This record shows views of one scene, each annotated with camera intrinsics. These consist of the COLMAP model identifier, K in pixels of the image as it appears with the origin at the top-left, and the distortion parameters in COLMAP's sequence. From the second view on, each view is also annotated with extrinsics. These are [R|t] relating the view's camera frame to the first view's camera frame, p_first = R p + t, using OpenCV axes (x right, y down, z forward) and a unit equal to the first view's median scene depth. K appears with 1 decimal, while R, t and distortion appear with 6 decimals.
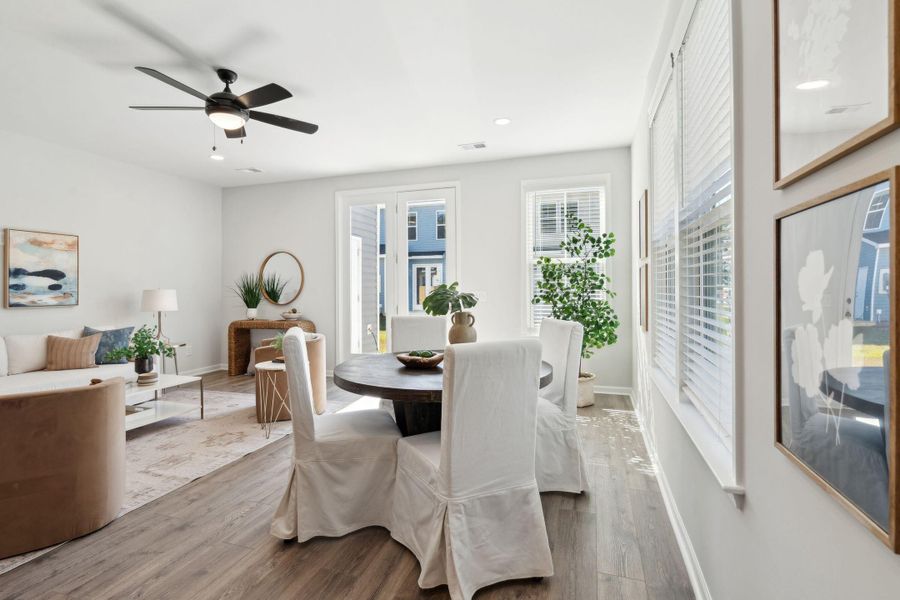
lens RADIAL K [[441.8, 0, 447.5], [0, 441.8, 286.7], [0, 0, 1]] dist [-0.002989, 0.000762]
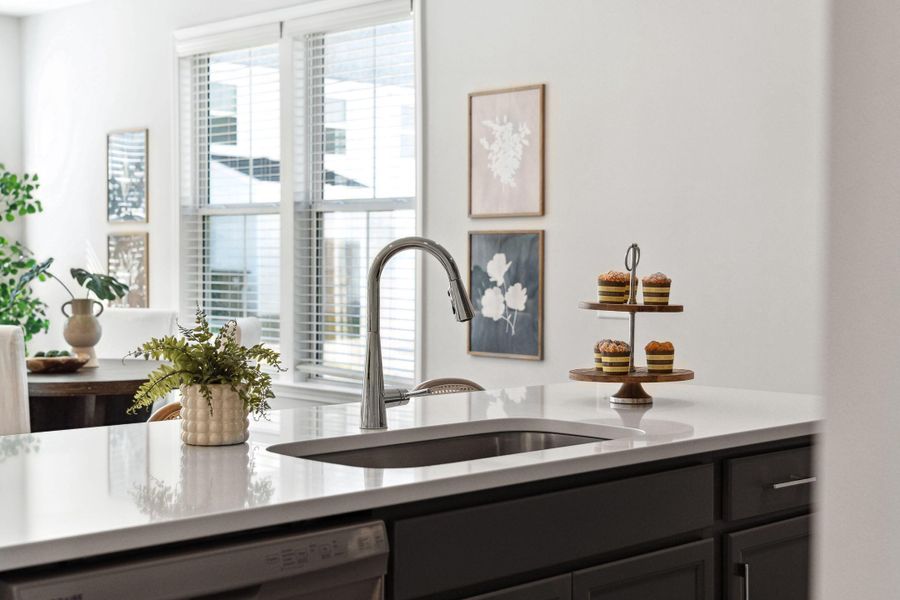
lens RADIAL K [[1356.7, 0, 501.3], [0, 1356.7, 300.7], [0, 0, 1]] dist [0.024790, 0.090876]
pose [[0.438648, -0.019334, 0.898451, -1.010146], [-0.011045, 0.999577, 0.026903, -0.005549], [-0.898591, -0.021724, 0.438249, -0.382506]]
